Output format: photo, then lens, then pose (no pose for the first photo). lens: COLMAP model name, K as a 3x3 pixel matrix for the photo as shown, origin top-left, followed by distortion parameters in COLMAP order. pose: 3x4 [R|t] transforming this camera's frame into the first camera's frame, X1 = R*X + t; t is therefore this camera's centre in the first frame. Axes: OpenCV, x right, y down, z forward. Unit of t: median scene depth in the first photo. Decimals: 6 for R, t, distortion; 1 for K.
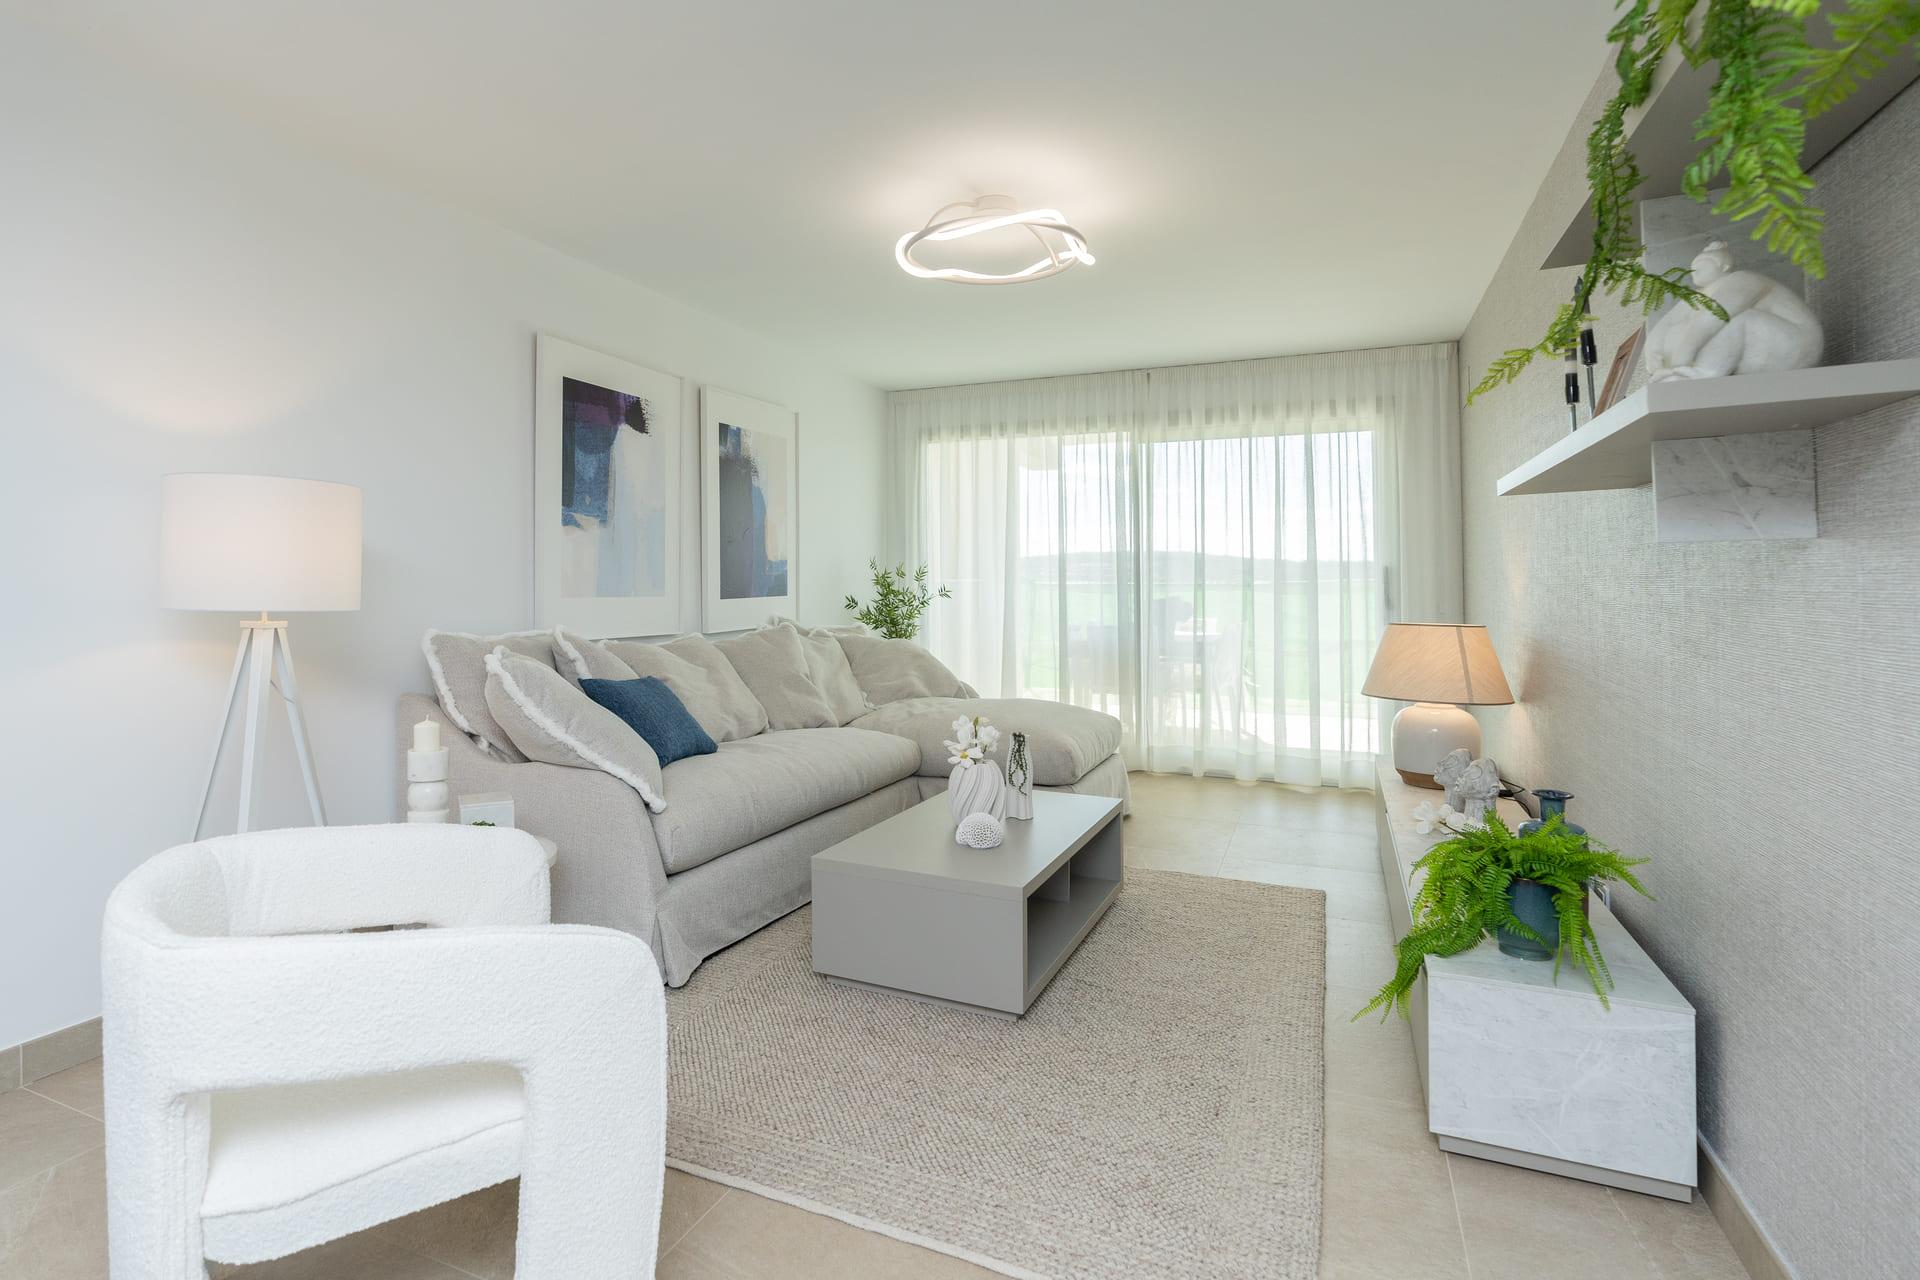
lens RADIAL K [[908.2, 0, 957.4], [0, 908.2, 577.9], [0, 0, 1]] dist [-0.000936, 0.000025]
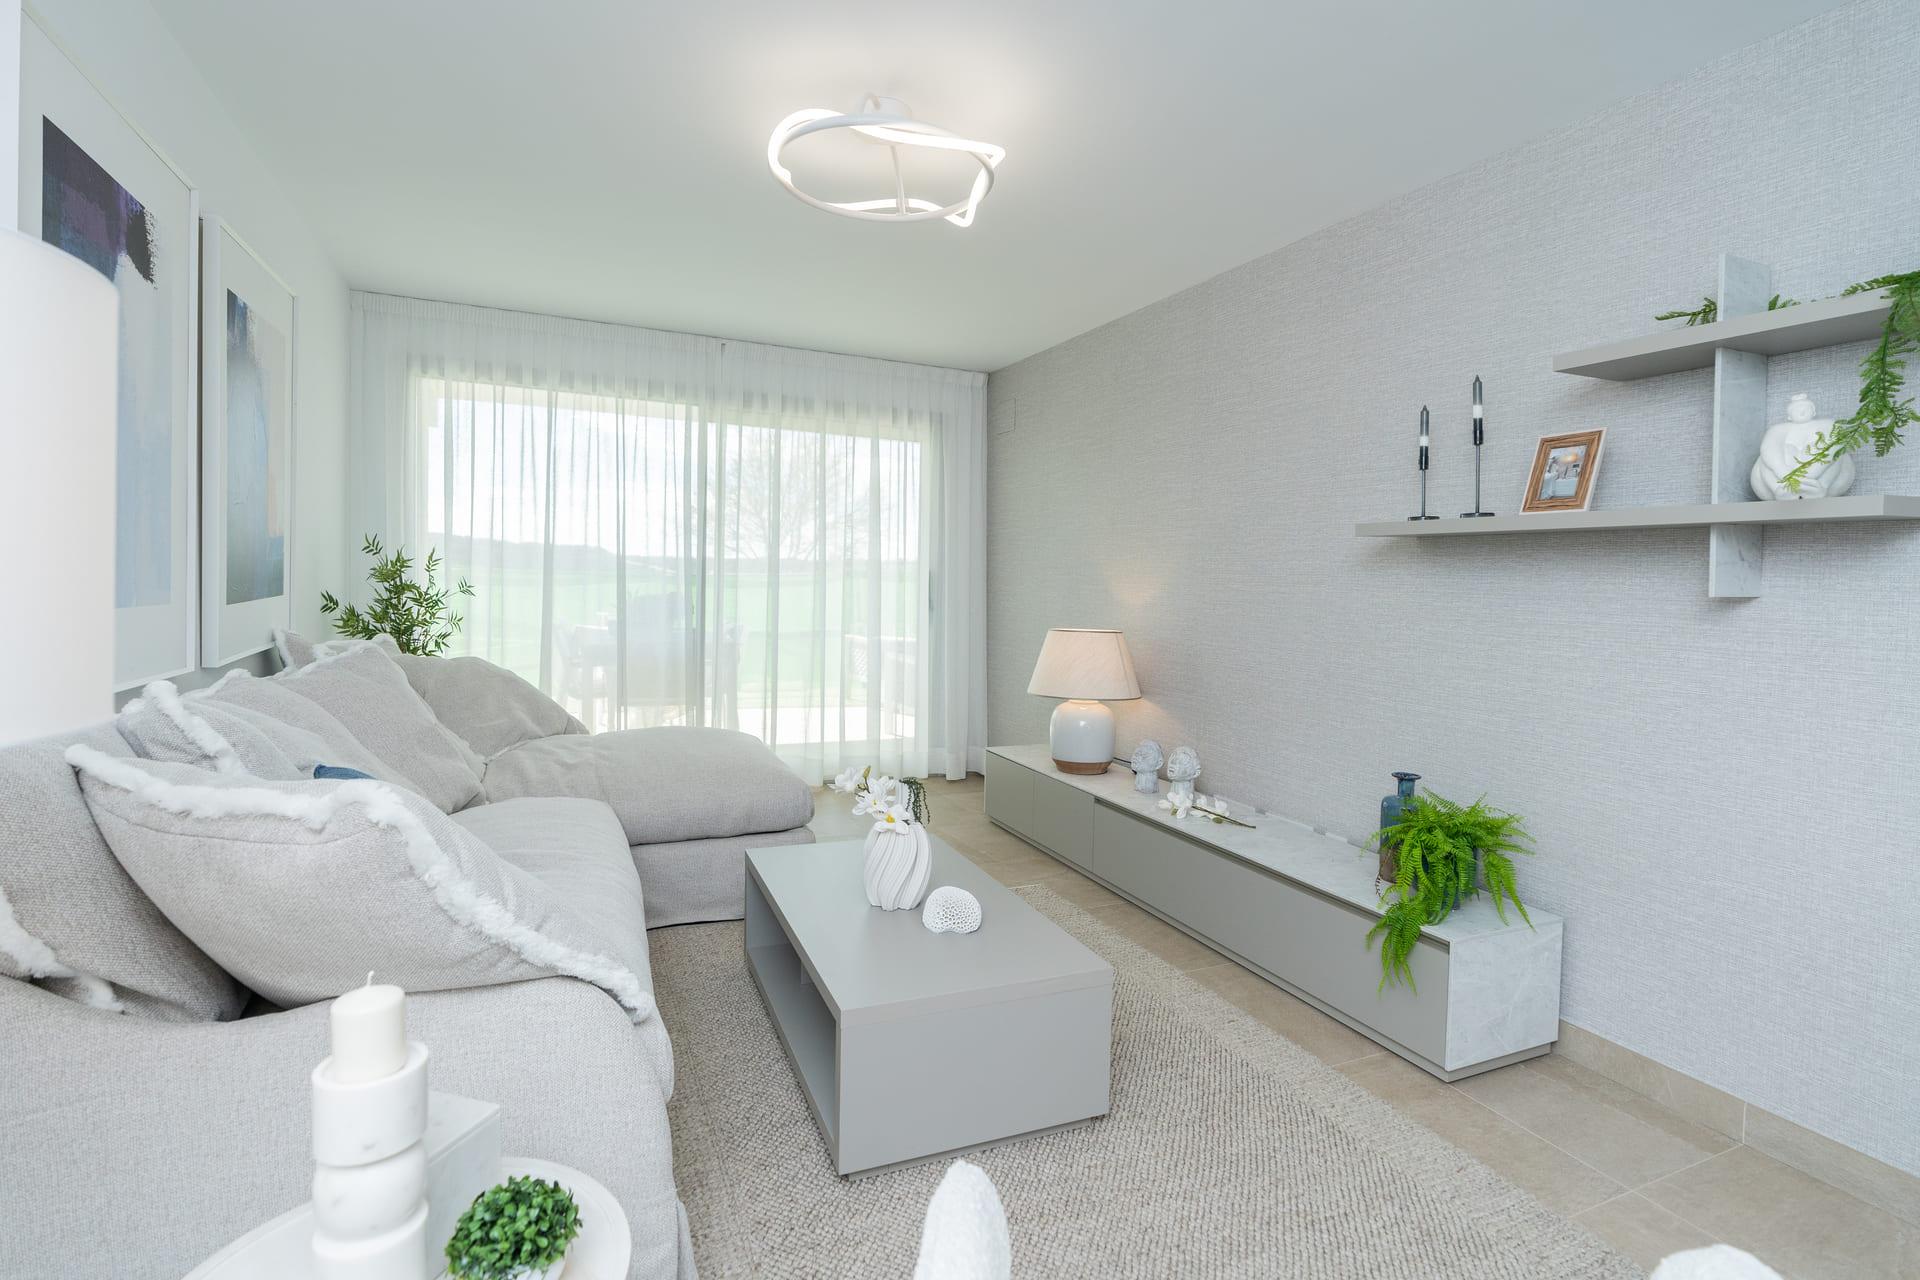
lens RADIAL K [[893.1, 0, 957.3], [0, 893.1, 605.9], [0, 0, 1]] dist [-0.001859, -0.000117]
pose [[0.703311, 0.000367, 0.710882, -0.262056], [-0.033212, 0.998925, 0.032342, -0.006967], [-0.710106, -0.046356, 0.702567, 0.225041]]
